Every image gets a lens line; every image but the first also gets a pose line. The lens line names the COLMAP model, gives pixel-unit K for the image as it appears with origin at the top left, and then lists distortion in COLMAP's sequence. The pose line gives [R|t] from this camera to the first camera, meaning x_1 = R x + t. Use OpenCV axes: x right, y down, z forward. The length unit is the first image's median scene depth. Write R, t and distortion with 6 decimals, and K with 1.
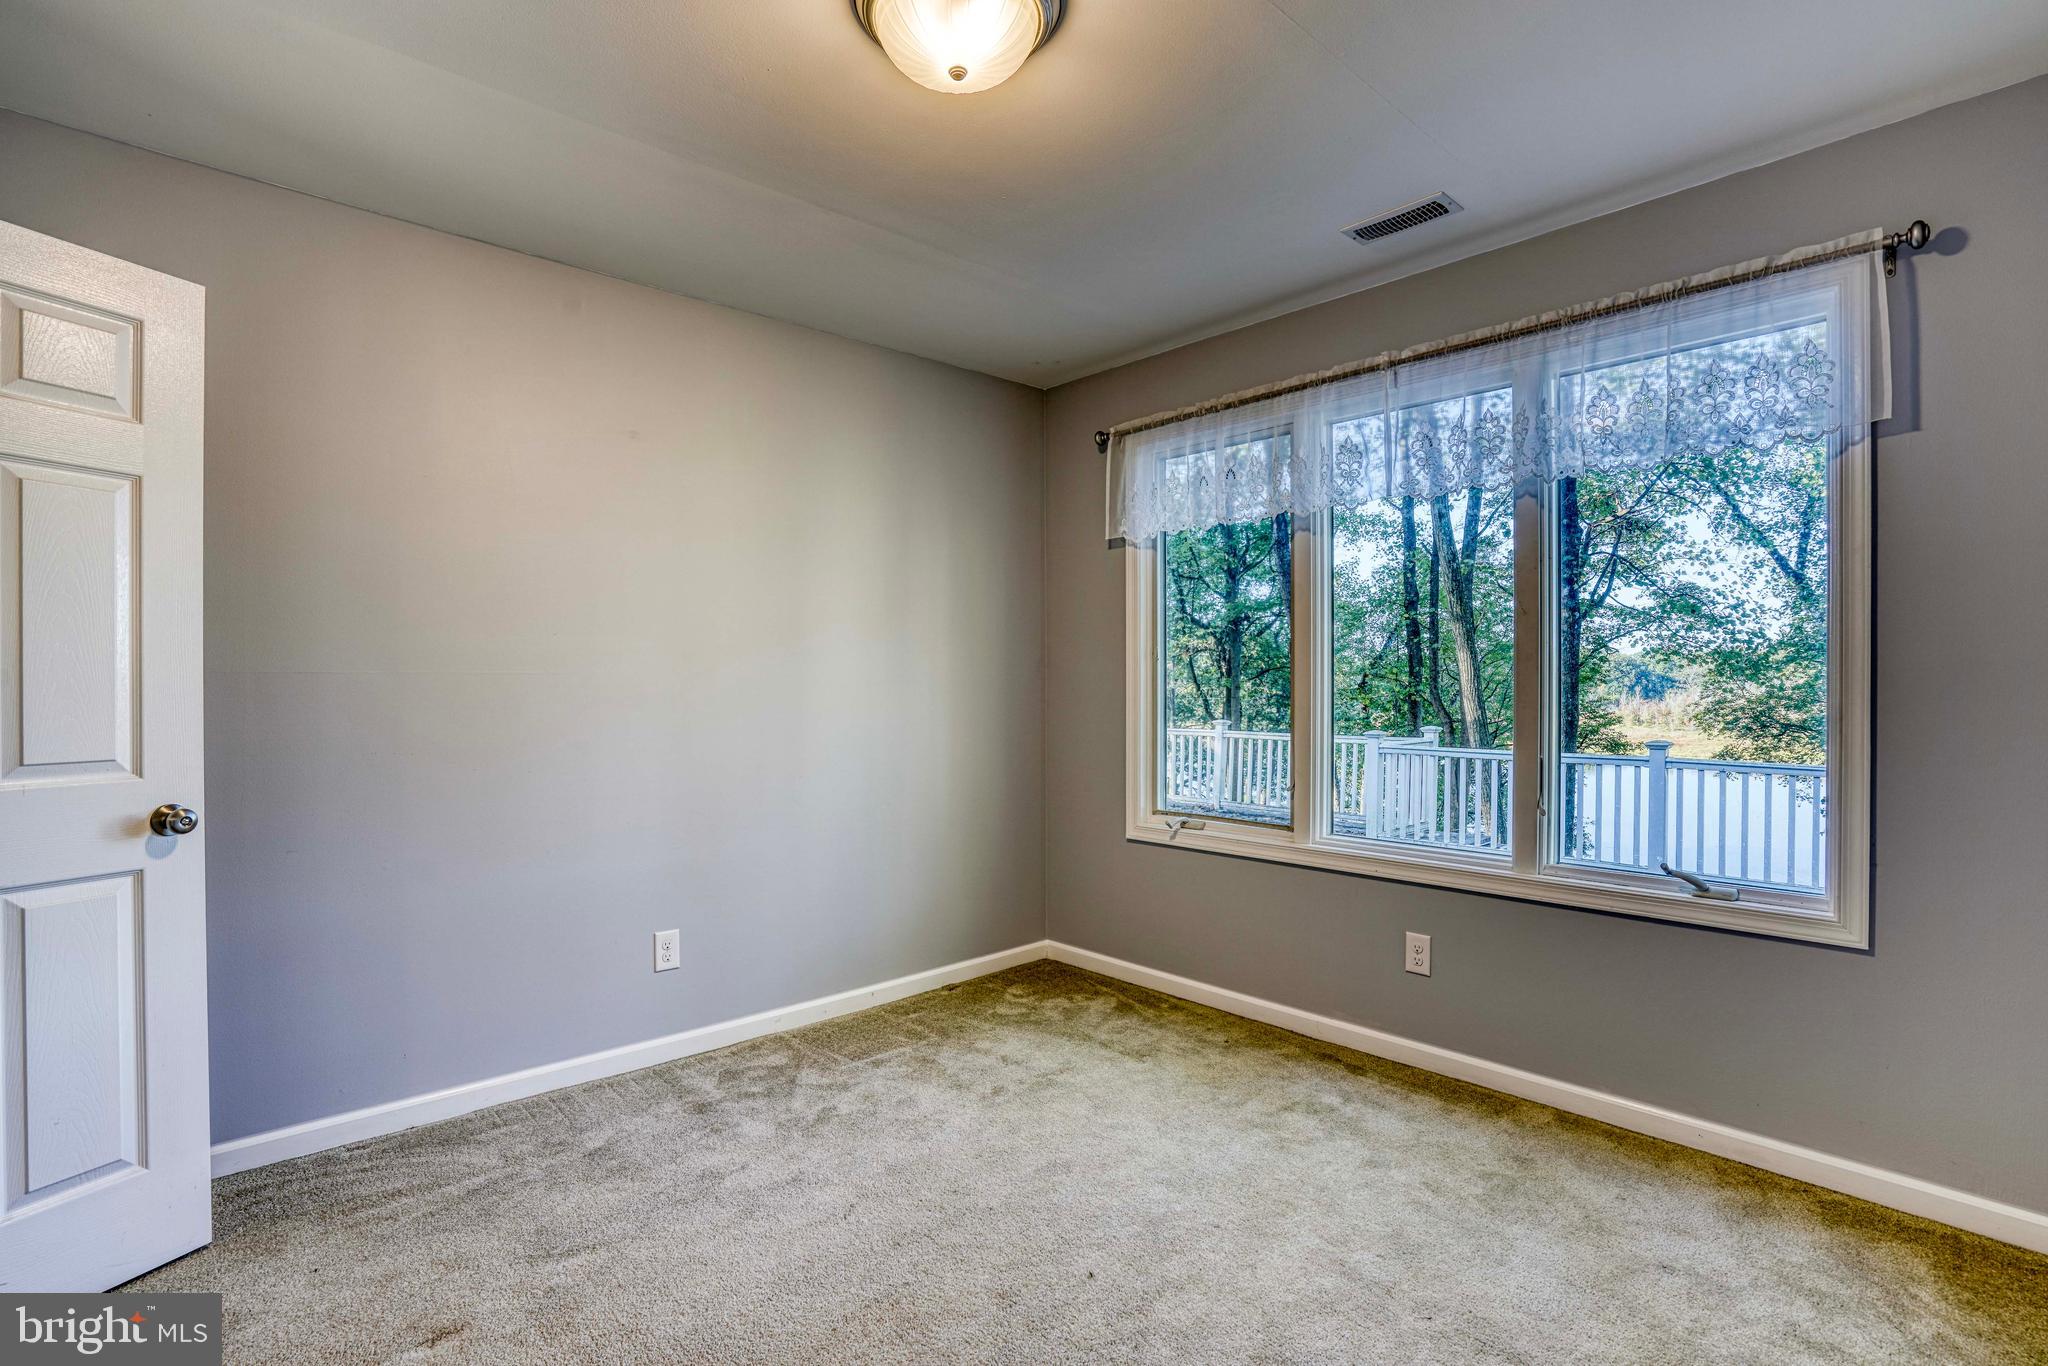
lens RADIAL K [[947.0, 0, 1024.5], [0, 947.0, 693.5], [0, 0, 1]] dist [-0.078362, 0.026508]
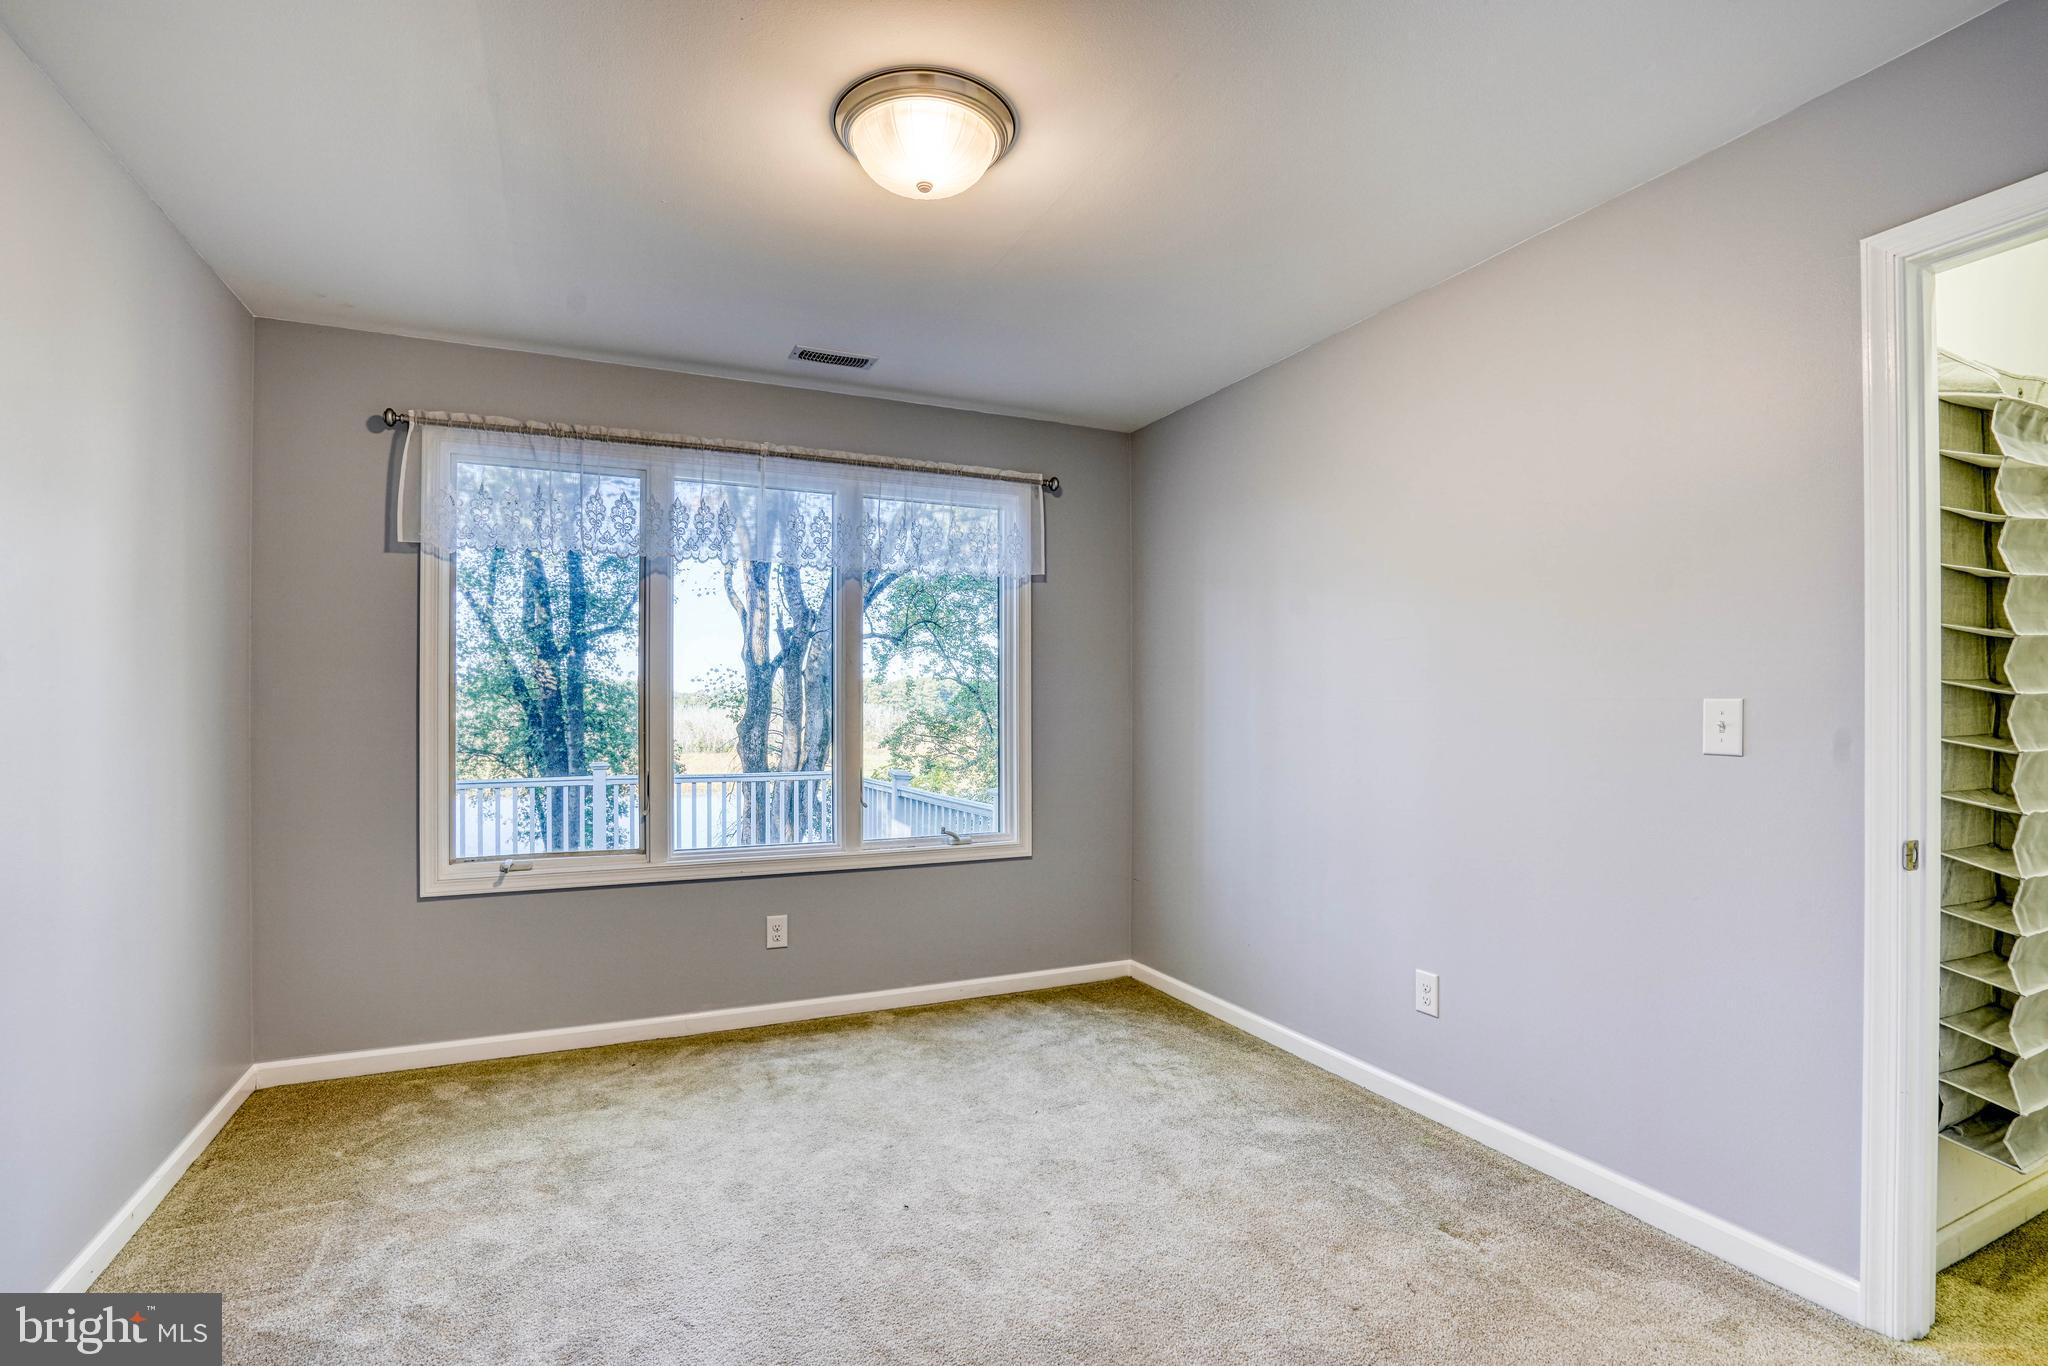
lens RADIAL K [[927.8, 0, 1019.8], [0, 927.8, 712.3], [0, 0, 1]] dist [-0.074360, 0.024337]
pose [[0.302354, 0.000422, 0.953196, -0.644474], [0.011802, 0.999922, -0.004186, -0.003963], [-0.953123, 0.012515, 0.302325, 0.313845]]
